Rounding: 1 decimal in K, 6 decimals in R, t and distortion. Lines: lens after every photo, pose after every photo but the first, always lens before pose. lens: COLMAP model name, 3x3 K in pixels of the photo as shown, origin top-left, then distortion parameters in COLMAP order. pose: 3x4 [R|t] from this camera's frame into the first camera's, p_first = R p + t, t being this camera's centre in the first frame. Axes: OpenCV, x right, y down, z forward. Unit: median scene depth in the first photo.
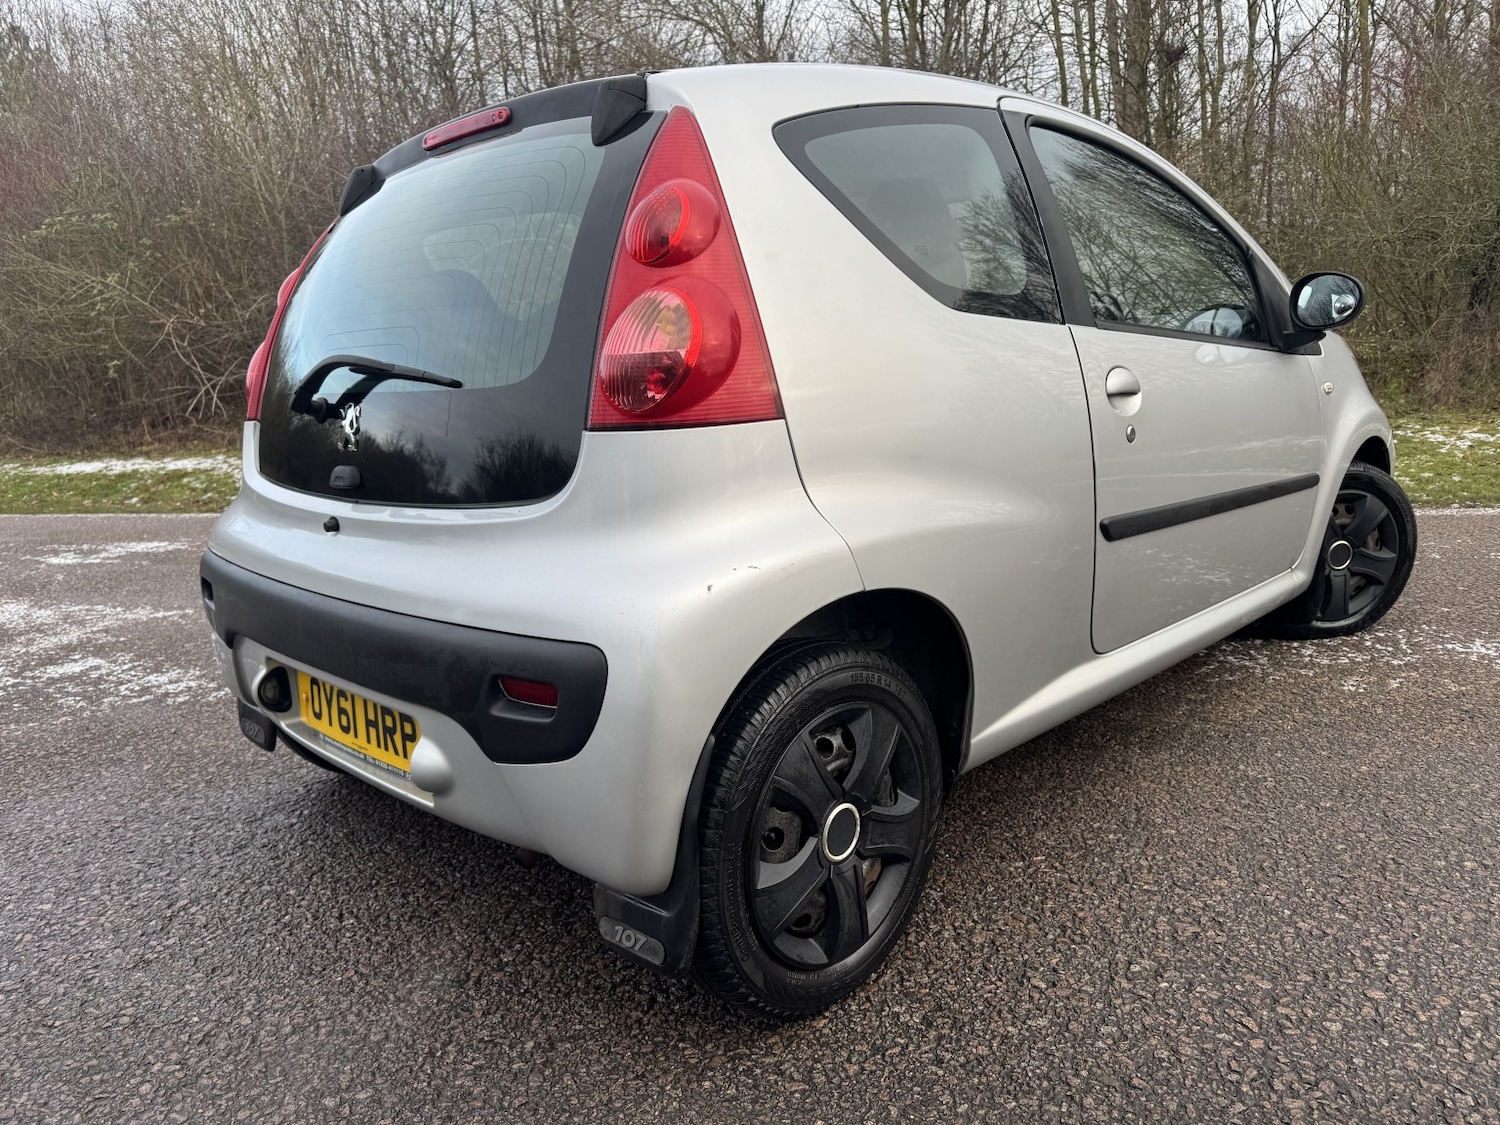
lens RADIAL K [[1078.9, 0, 766.7], [0, 1078.9, 566.7], [0, 0, 1]] dist [0.020571, -0.022826]
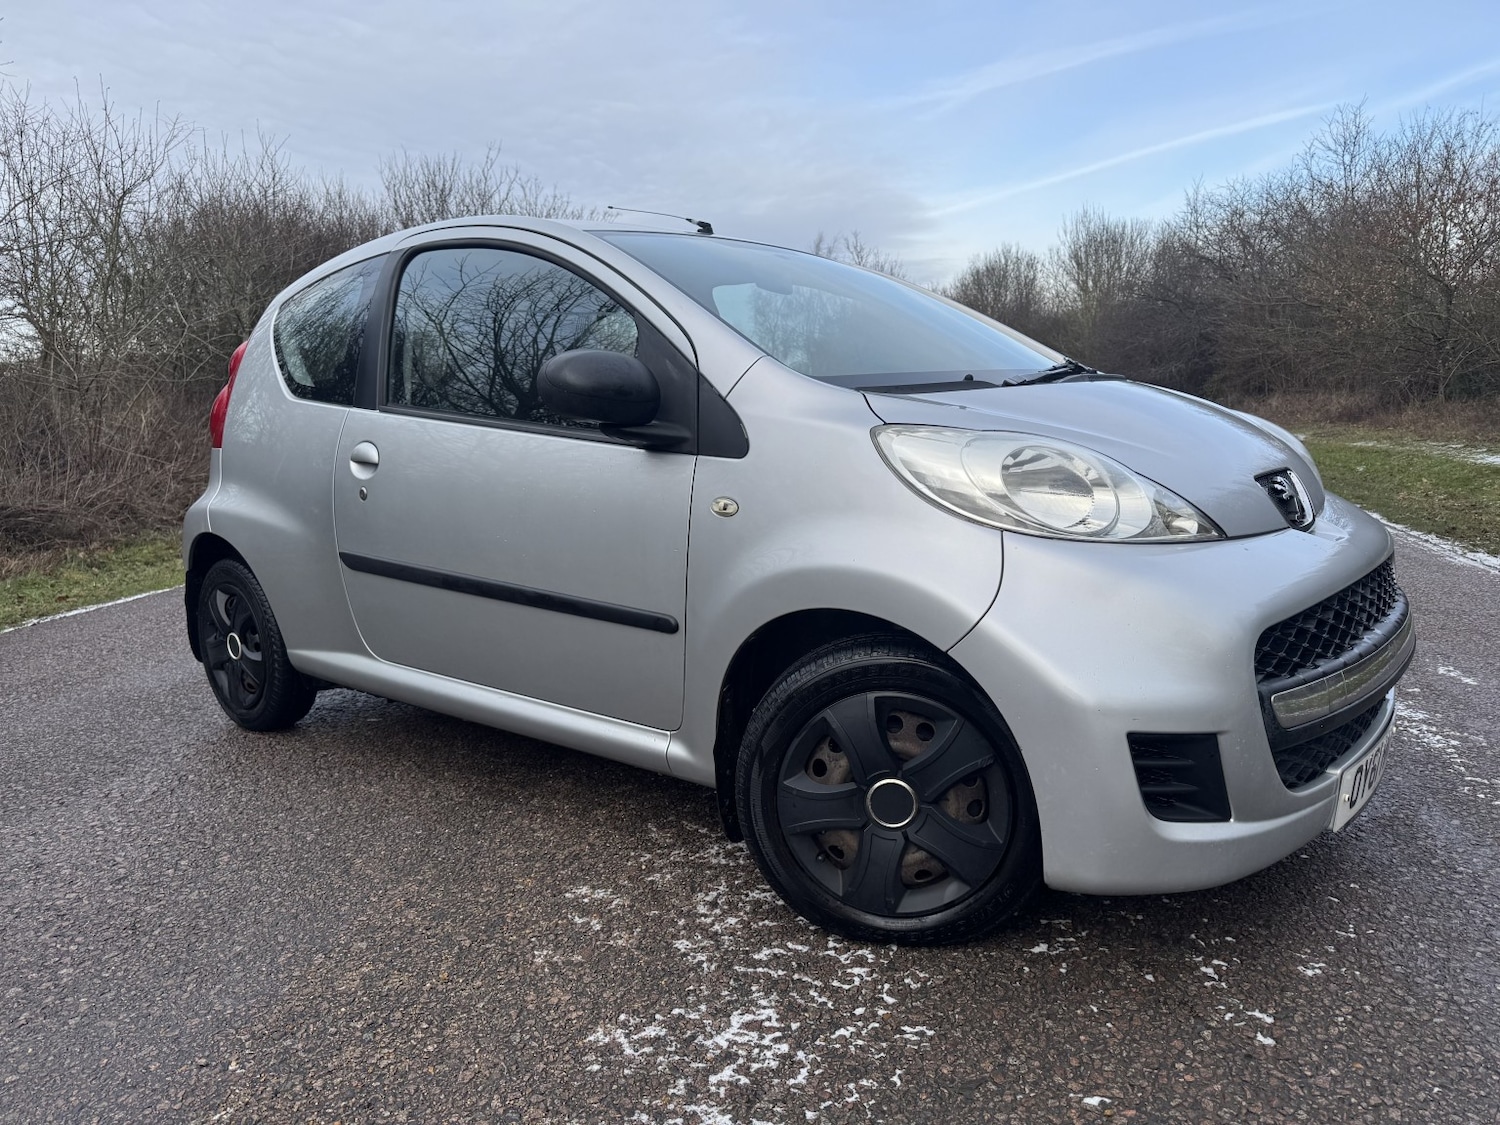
lens RADIAL K [[1078.9, 0, 755.0], [0, 1078.9, 570.3], [0, 0, 1]] dist [0.020571, -0.022826]
pose [[0.109377, 0.204907, -0.972651, 1.790938], [-0.173586, 0.967423, 0.184286, -0.380780], [0.978726, 0.148682, 0.141383, 1.383418]]
